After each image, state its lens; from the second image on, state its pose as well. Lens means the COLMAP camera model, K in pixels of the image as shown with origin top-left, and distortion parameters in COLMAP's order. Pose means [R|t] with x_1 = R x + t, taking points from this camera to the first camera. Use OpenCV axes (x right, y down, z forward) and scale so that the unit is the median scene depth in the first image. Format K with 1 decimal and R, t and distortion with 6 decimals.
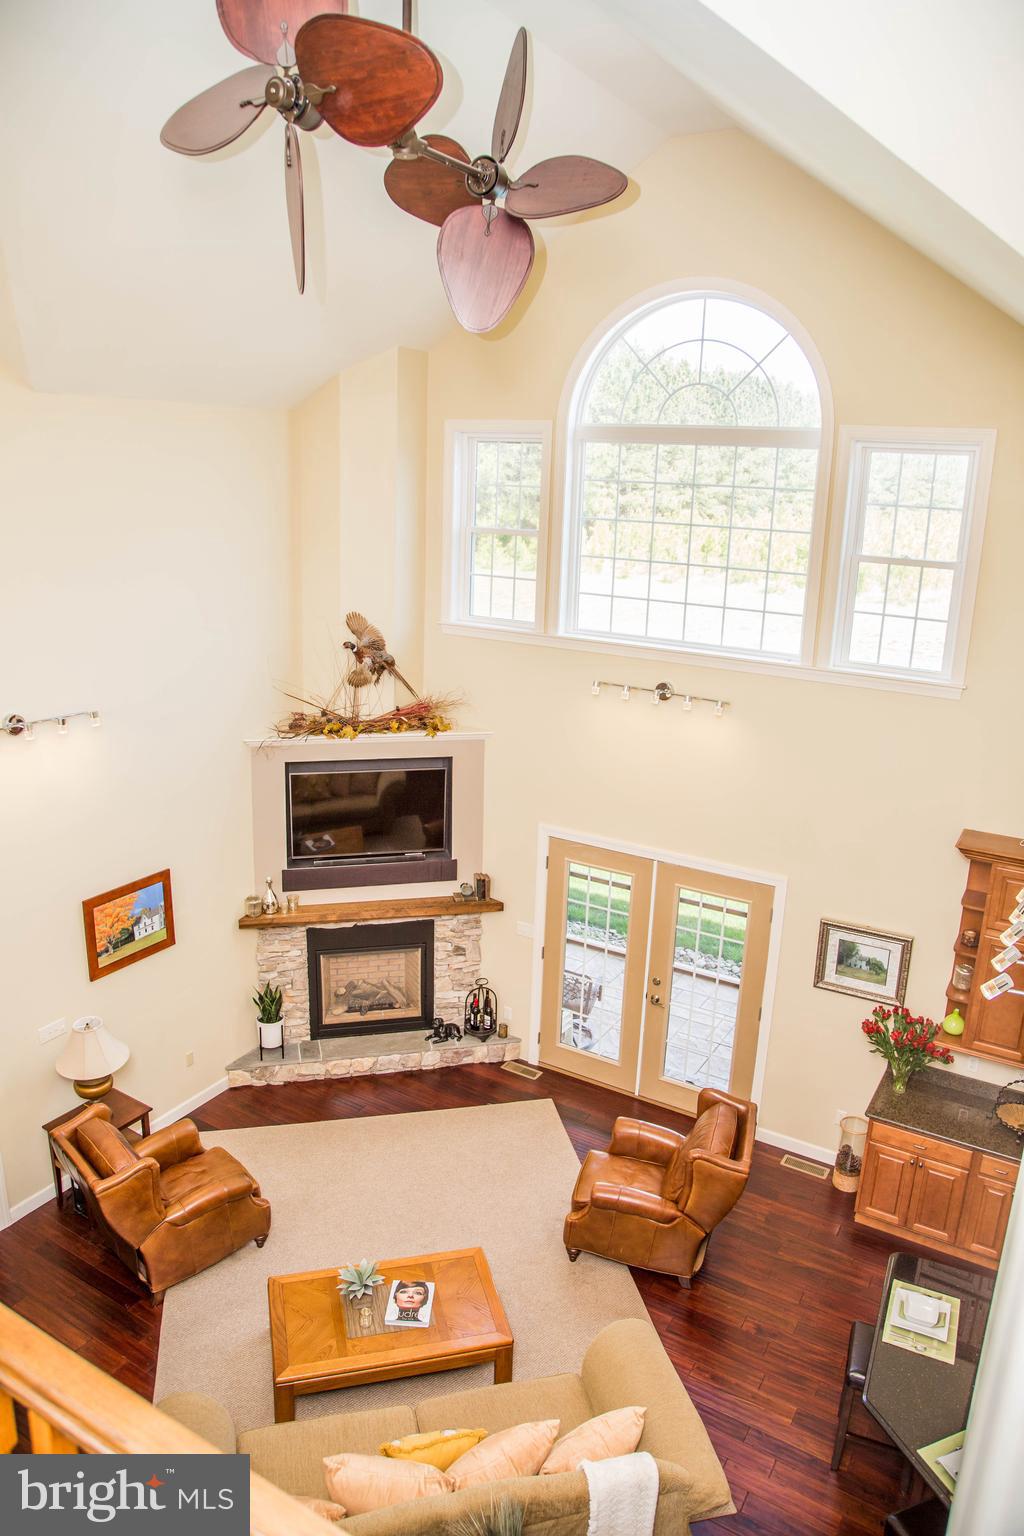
lens RADIAL K [[1070.1, 0, 510.0], [0, 1070.1, 757.9], [0, 0, 1]] dist [-0.118300, 0.070369]
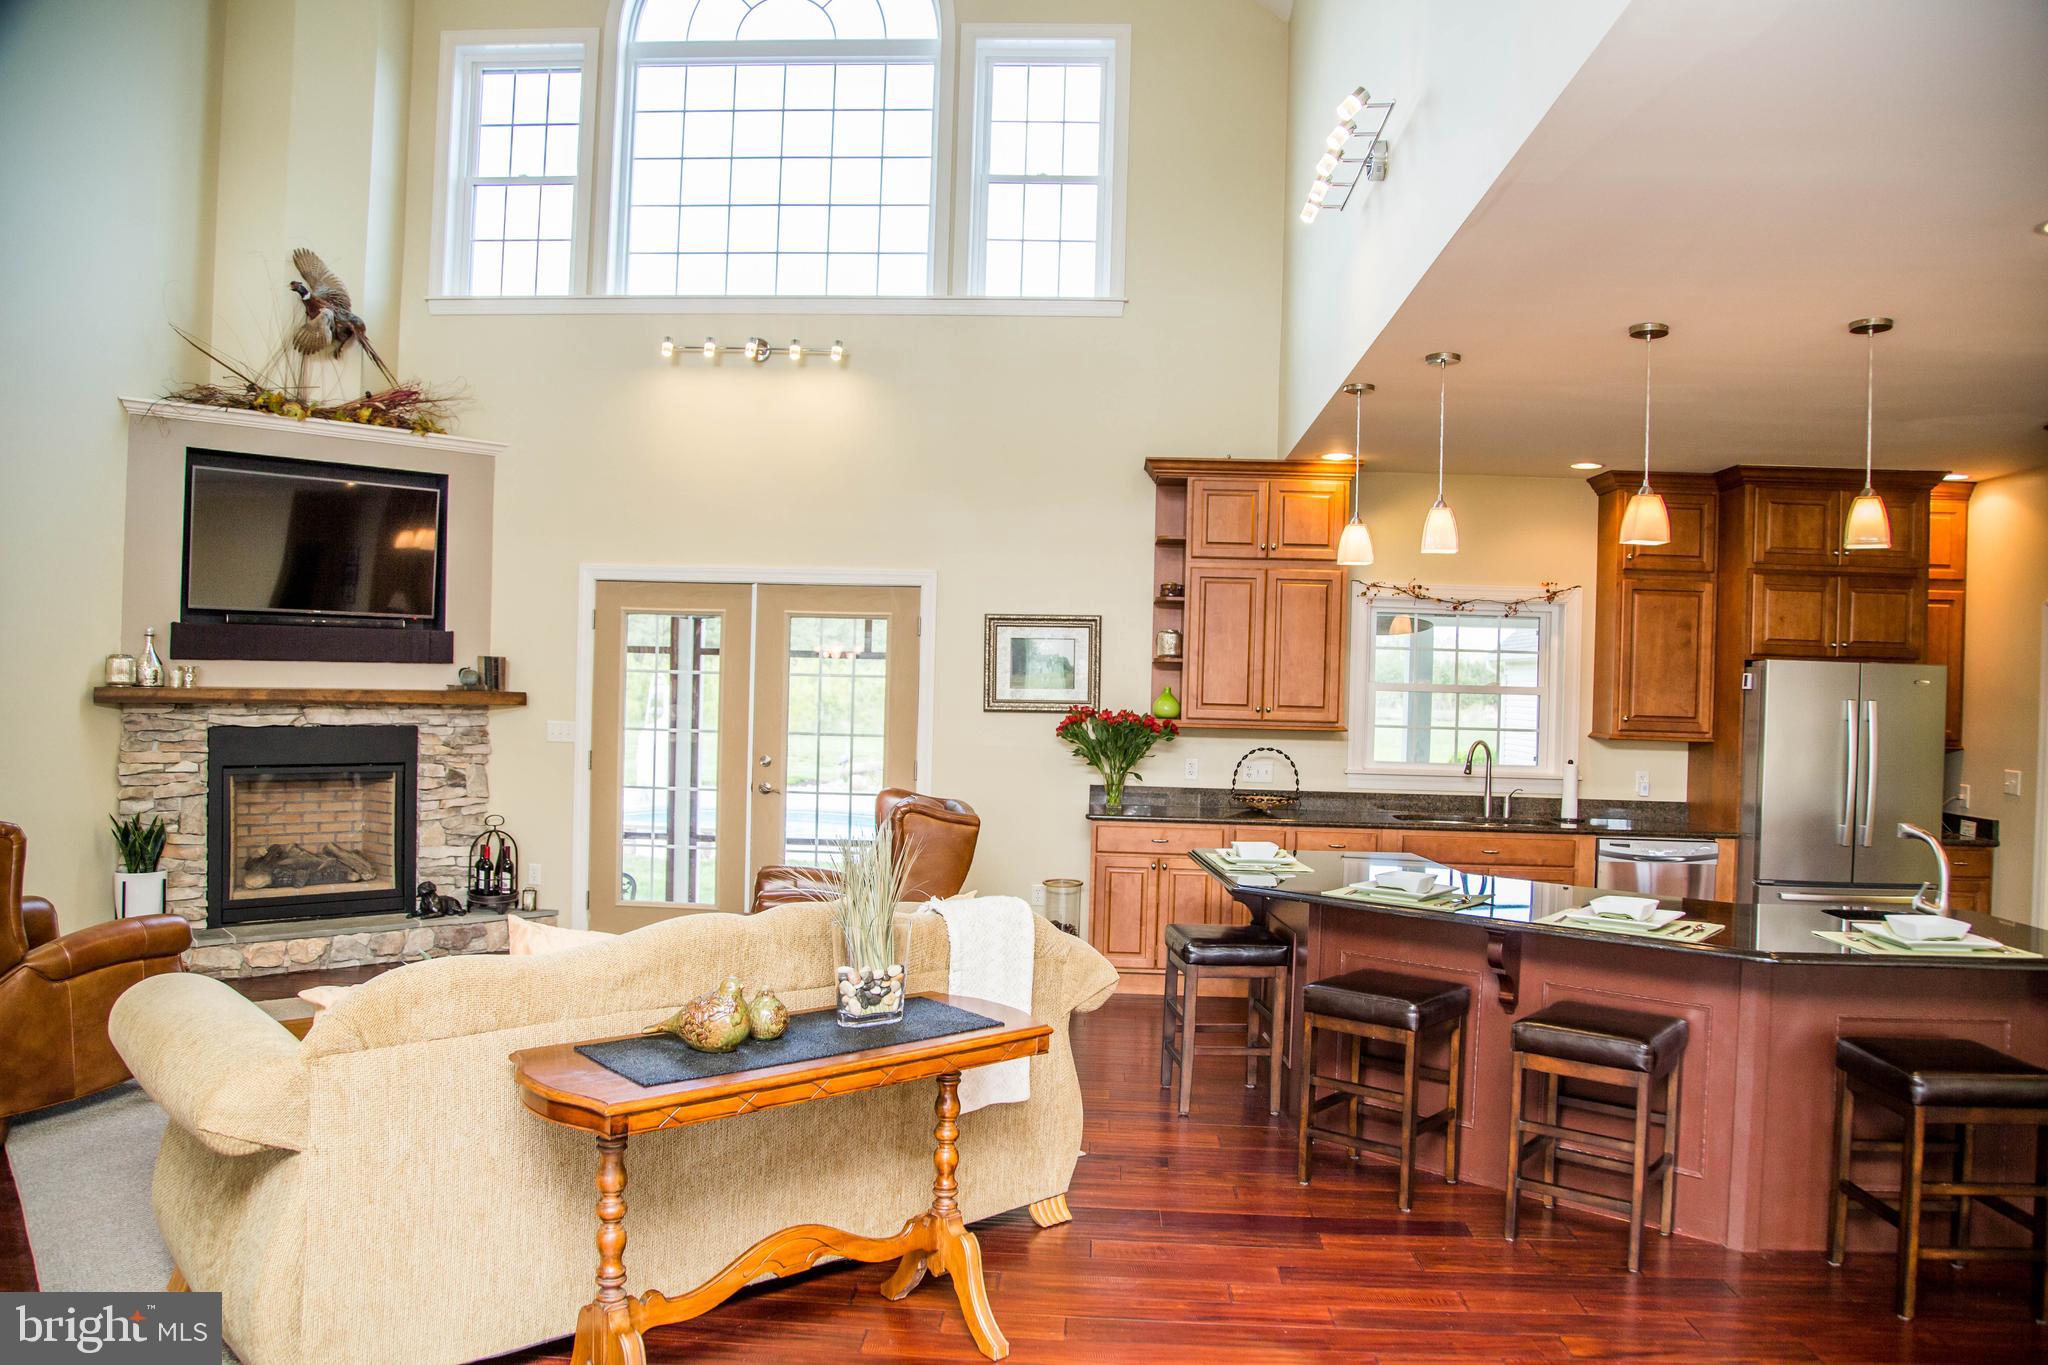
lens RADIAL K [[1426.9, 0, 1039.4], [0, 1426.9, 693.1], [0, 0, 1]] dist [-0.118300, 0.070369]
pose [[0.882771, -0.010129, 0.469695, -0.154751], [0.125180, 0.968695, -0.214381, 0.412087], [-0.452819, 0.248046, 0.856404, 0.090778]]
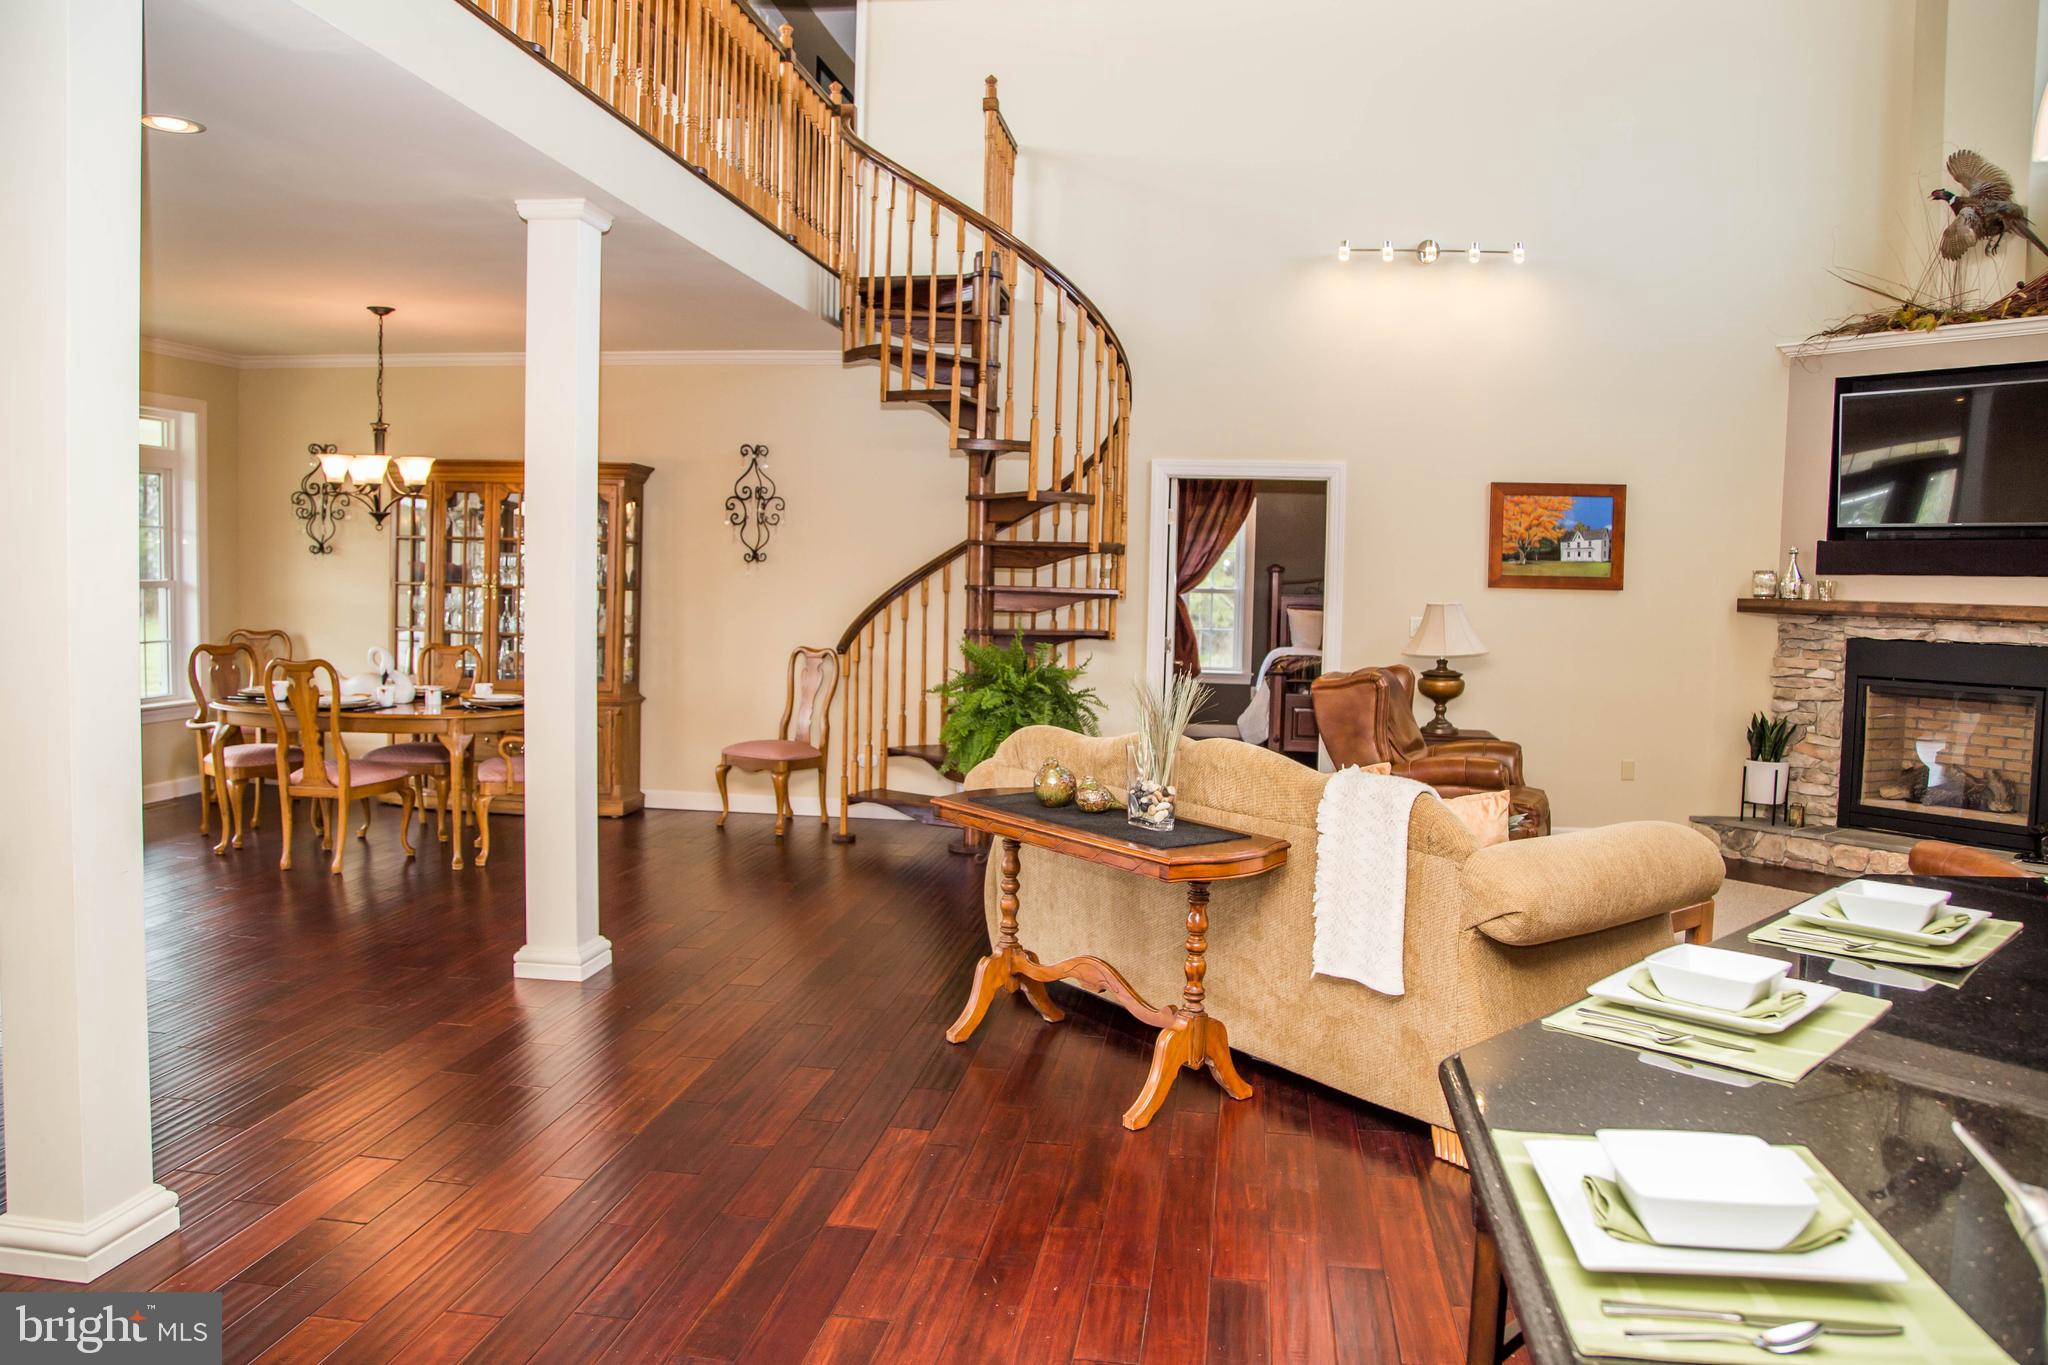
lens RADIAL K [[1460.0, 0, 1028.7], [0, 1460.0, 661.0], [0, 0, 1]] dist [-0.130396, 0.076449]
pose [[0.379315, 0.035411, -0.924590, 0.468750], [-0.253840, 0.964910, -0.067184, 0.398182], [0.889767, 0.260182, 0.374994, 0.242074]]
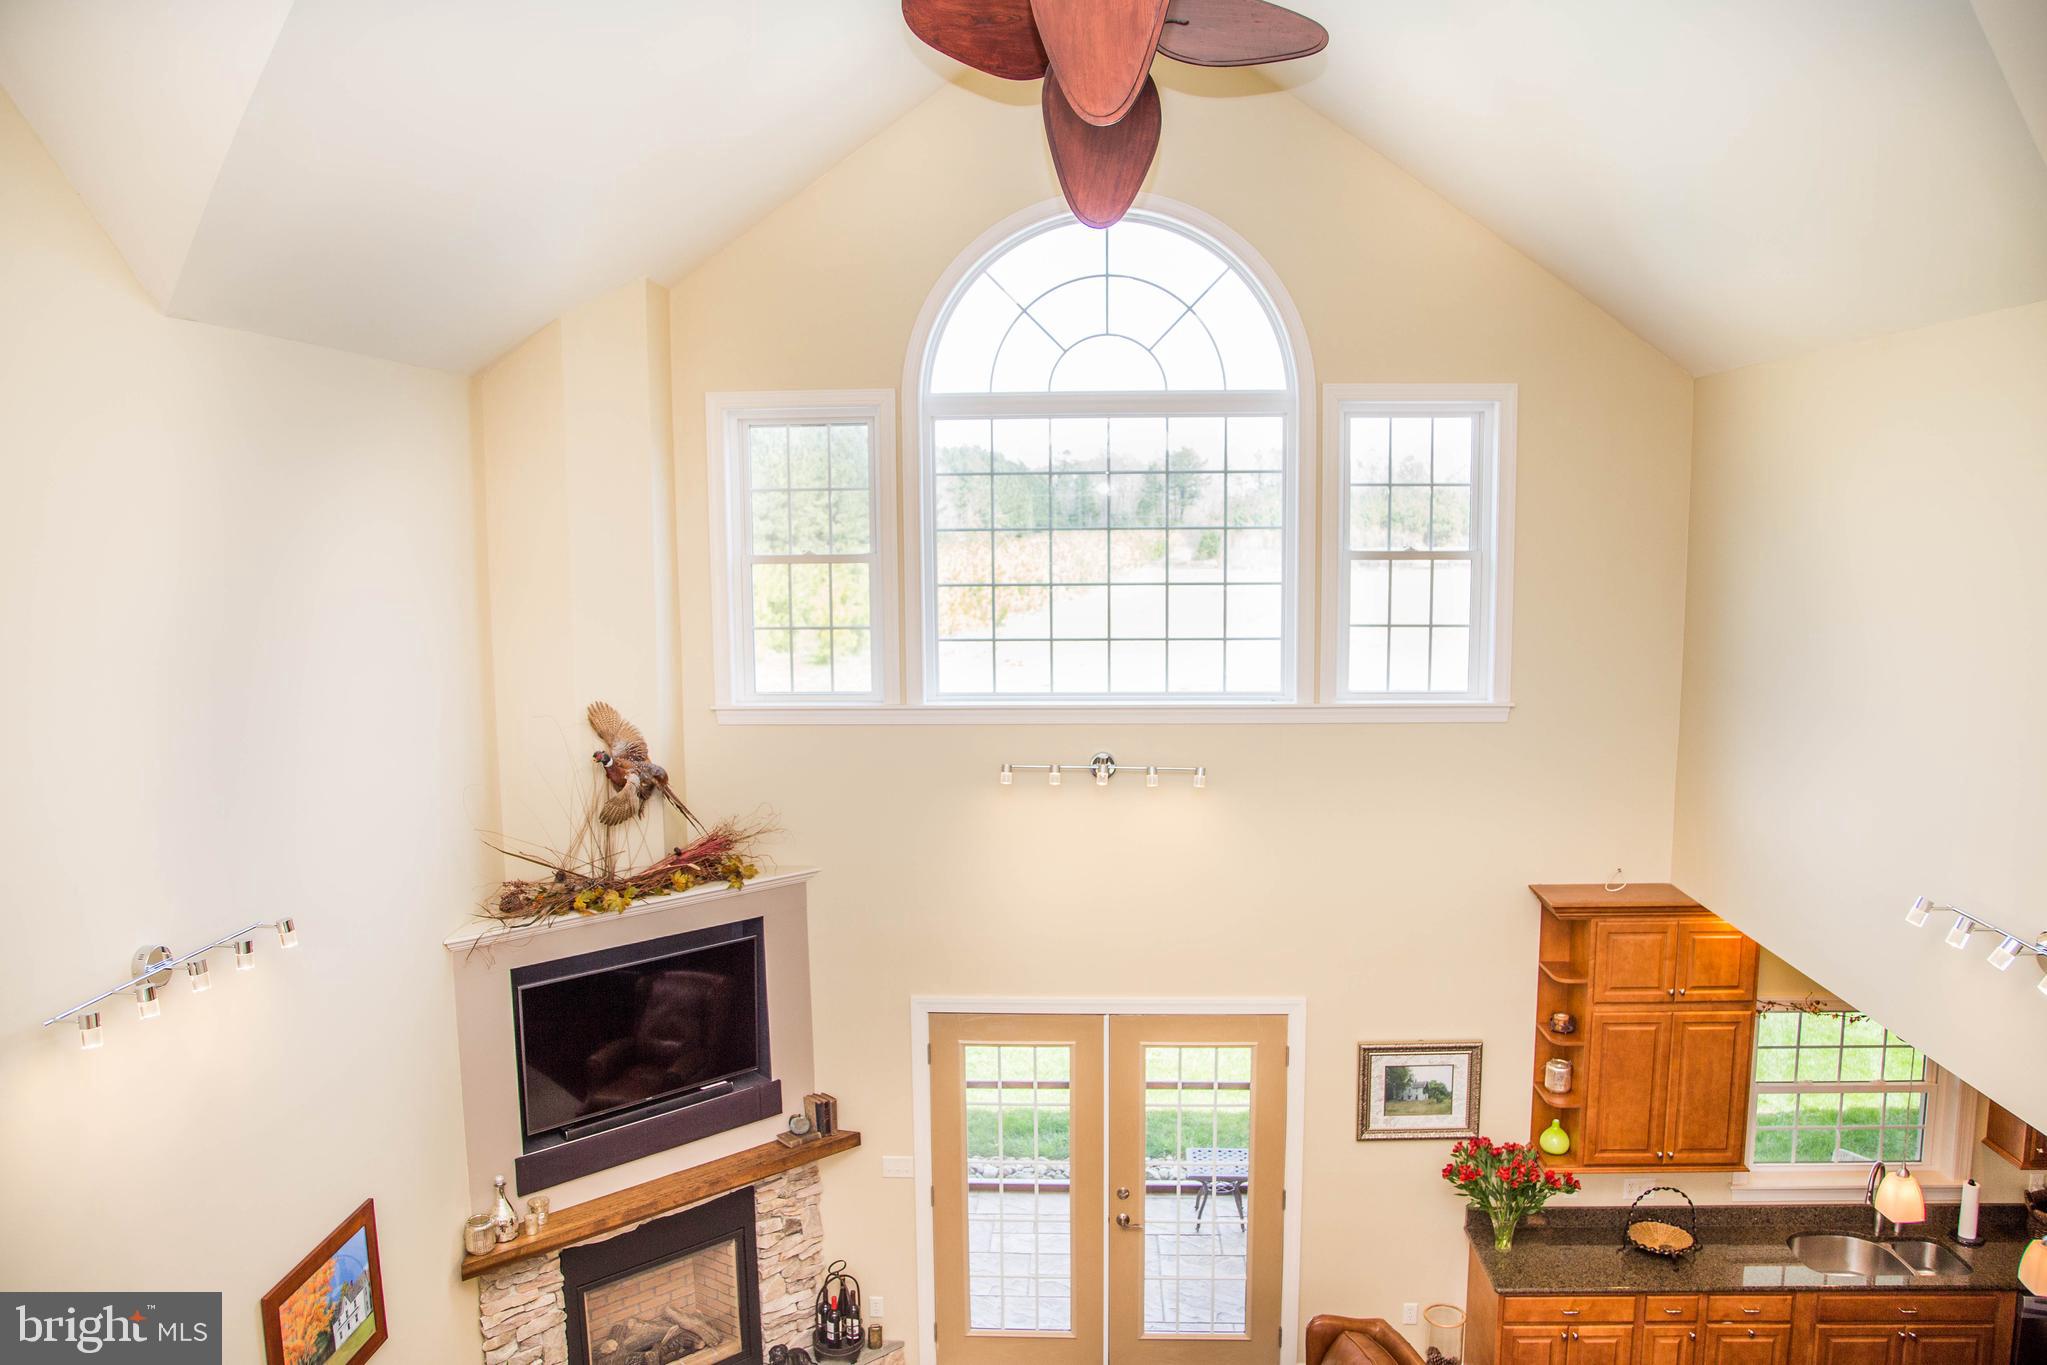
lens RADIAL K [[1472.5, 0, 1023.5], [0, 1472.5, 682.5], [0, 0, 1]] dist [-0.118596, 0.062161]
pose [[0.882555, -0.094145, 0.460687, -0.327638], [0.159945, 0.981434, -0.105849, -0.022179], [-0.442169, 0.167102, 0.881228, 0.166093]]
